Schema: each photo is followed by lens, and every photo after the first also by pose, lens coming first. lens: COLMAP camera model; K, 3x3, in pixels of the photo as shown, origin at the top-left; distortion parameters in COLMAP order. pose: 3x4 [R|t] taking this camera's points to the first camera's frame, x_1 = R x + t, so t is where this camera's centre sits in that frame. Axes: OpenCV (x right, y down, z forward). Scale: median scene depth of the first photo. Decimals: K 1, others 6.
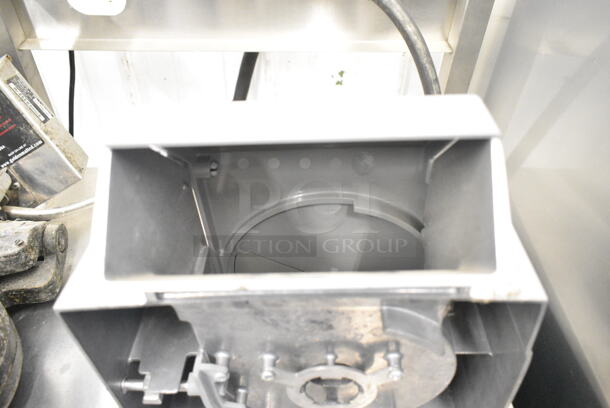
lens RADIAL K [[481.1, 0, 305.0], [0, 481.1, 204.0], [0, 0, 1]] dist [-0.003985, -0.001903]
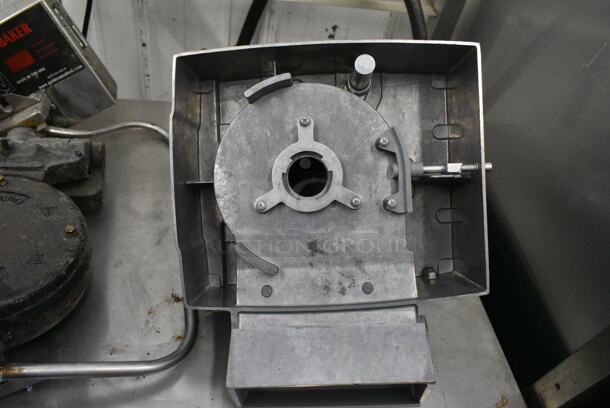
lens RADIAL K [[476.8, 0, 306.0], [0, 476.8, 213.2], [0, 0, 1]] dist [-0.007809, -0.007711]
pose [[0.989021, 0.027355, 0.145220, -0.191705], [-0.040304, 0.995393, 0.086993, 0.087048], [-0.142171, -0.091890, 0.985568, -0.164945]]
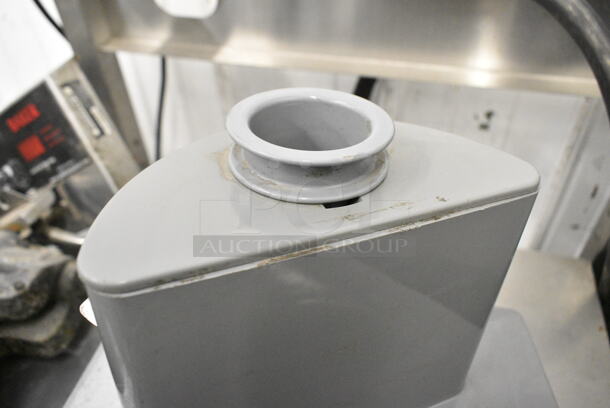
lens RADIAL K [[475.3, 0, 303.7], [0, 475.3, 213.3], [0, 0, 1]] dist [0.004702, 0.004179]
pose [[0.944170, 0.170804, -0.281725, 0.053380], [-0.173937, 0.984657, 0.014045, -0.114574], [0.279802, 0.035742, 0.959392, 0.310217]]
